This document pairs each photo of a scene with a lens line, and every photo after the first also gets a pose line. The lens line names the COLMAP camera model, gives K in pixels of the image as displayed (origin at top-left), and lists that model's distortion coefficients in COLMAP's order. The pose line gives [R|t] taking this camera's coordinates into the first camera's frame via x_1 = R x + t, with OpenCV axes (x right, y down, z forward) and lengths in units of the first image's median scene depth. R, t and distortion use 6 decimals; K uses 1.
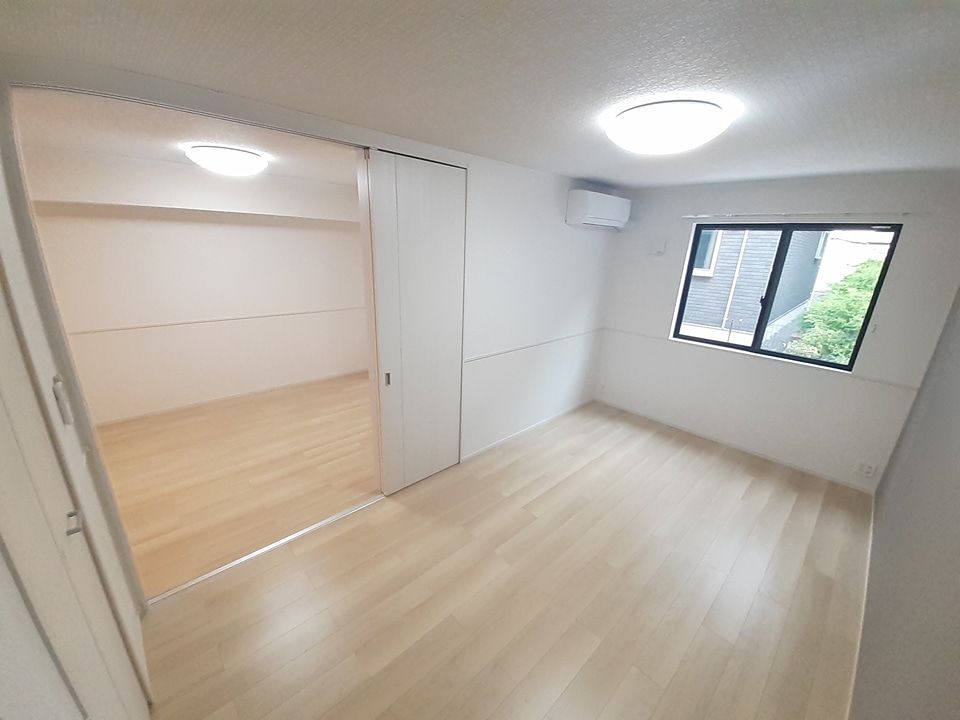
lens RADIAL K [[380.0, 0, 480.0], [0, 380.0, 360.0], [0, 0, 1]] dist [0.001843, 0.000024]
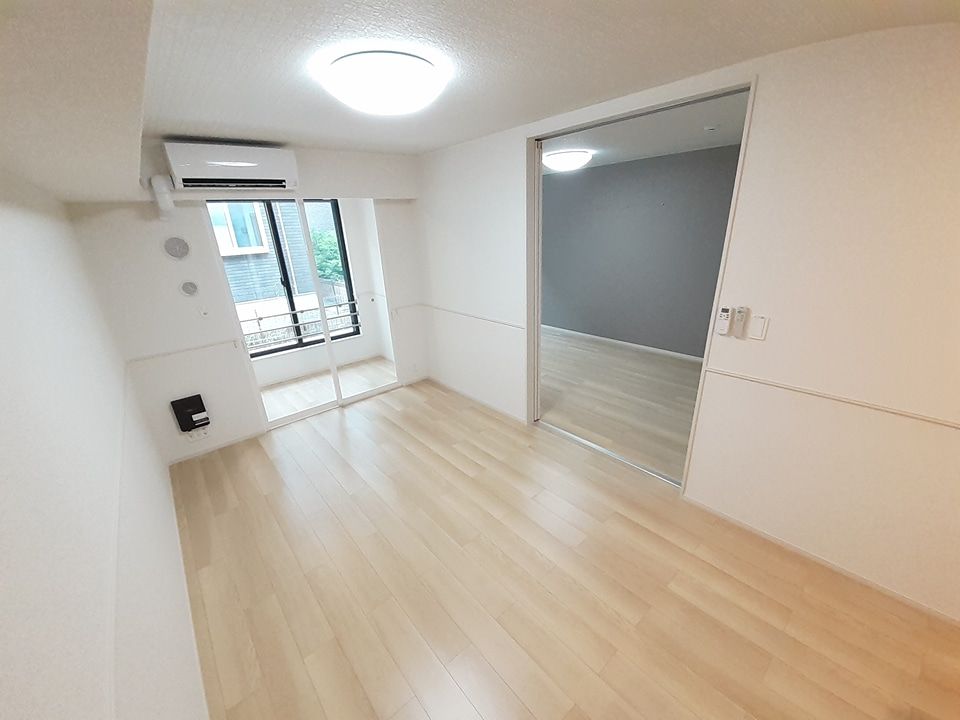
lens RADIAL K [[380.0, 0, 480.0], [0, 380.0, 360.0], [0, 0, 1]] dist [0.001843, 0.000024]
pose [[0.062252, -0.377929, 0.923739, -1.169950], [0.342930, 0.877285, 0.335813, -0.269480], [-0.937296, 0.295873, 0.184216, 0.760203]]
